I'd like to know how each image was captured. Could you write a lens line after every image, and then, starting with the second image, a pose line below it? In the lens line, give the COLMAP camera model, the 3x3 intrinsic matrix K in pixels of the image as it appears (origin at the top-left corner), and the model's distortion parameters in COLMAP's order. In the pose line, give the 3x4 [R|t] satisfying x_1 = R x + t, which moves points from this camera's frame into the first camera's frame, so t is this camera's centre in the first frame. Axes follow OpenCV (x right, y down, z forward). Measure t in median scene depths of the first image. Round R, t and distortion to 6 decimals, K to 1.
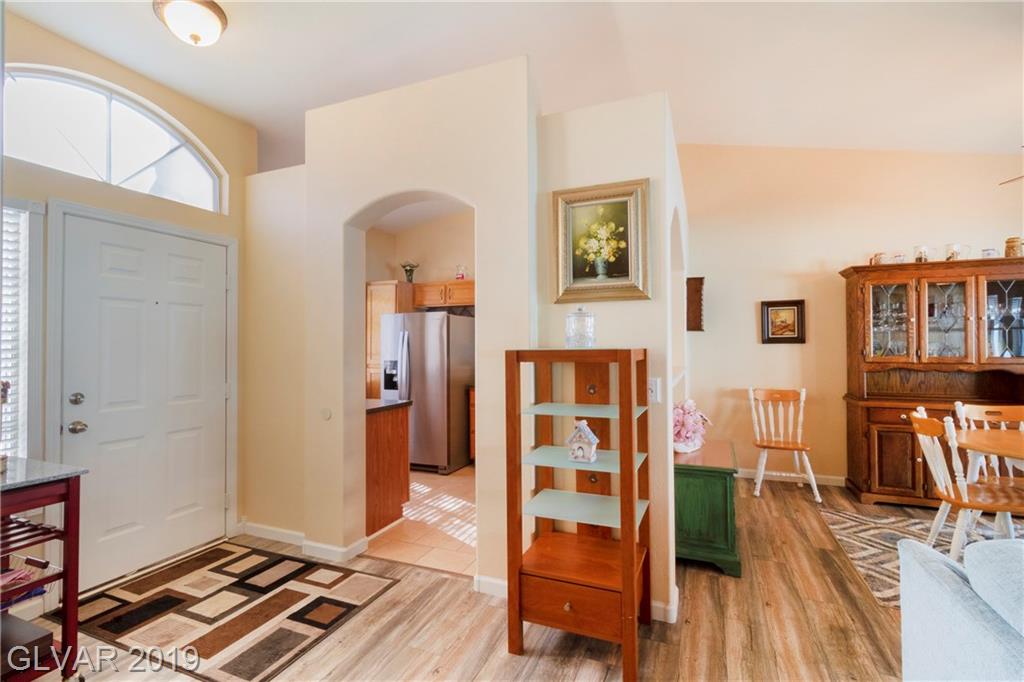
lens RADIAL K [[471.5, 0, 514.6], [0, 471.5, 339.4], [0, 0, 1]] dist [0.000981, 0.000550]
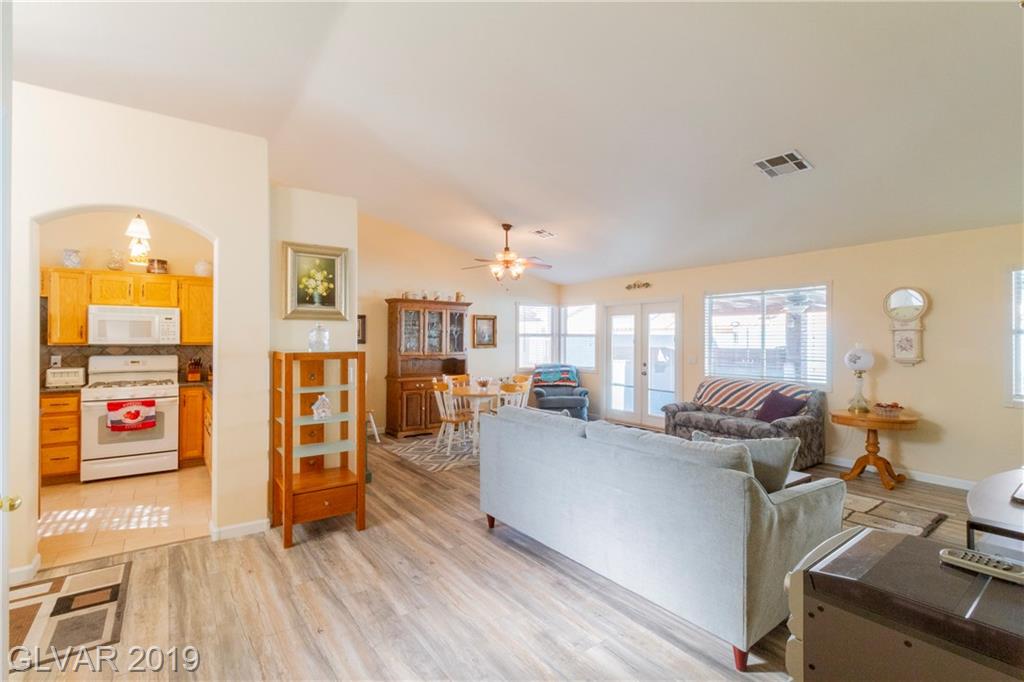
lens RADIAL K [[471.5, 0, 514.6], [0, 471.5, 339.4], [0, 0, 1]] dist [0.000981, 0.000550]
pose [[0.514594, 0.009774, 0.857378, -0.620174], [-0.020399, 0.999792, 0.000846, -0.024006], [-0.857191, -0.017925, 0.514686, -0.276486]]
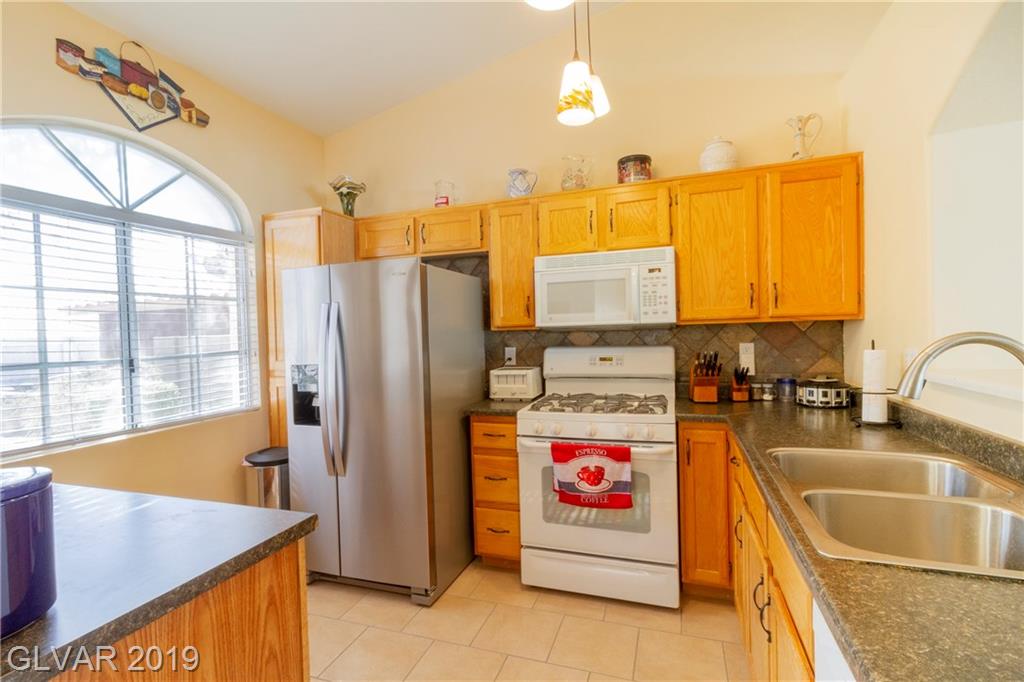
lens RADIAL K [[471.5, 0, 514.6], [0, 471.5, 339.4], [0, 0, 1]] dist [0.000981, 0.000550]
pose [[0.997662, -0.023040, 0.064347, -0.127558], [0.021138, 0.999324, 0.030082, 0.015391], [-0.064997, -0.028651, 0.997474, 0.810356]]
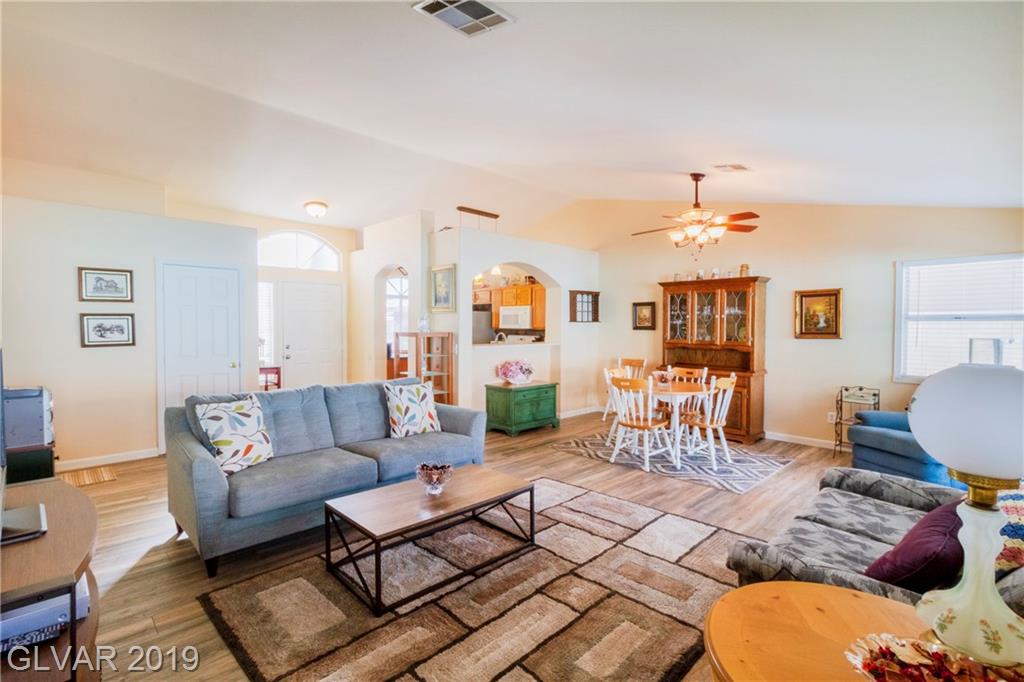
lens RADIAL K [[471.5, 0, 514.6], [0, 471.5, 339.4], [0, 0, 1]] dist [0.000981, 0.000550]
pose [[0.921284, 0.021911, -0.388272, 1.123234], [-0.004559, 0.998951, 0.045555, -0.041788], [0.388863, -0.040199, 0.920418, -0.843558]]
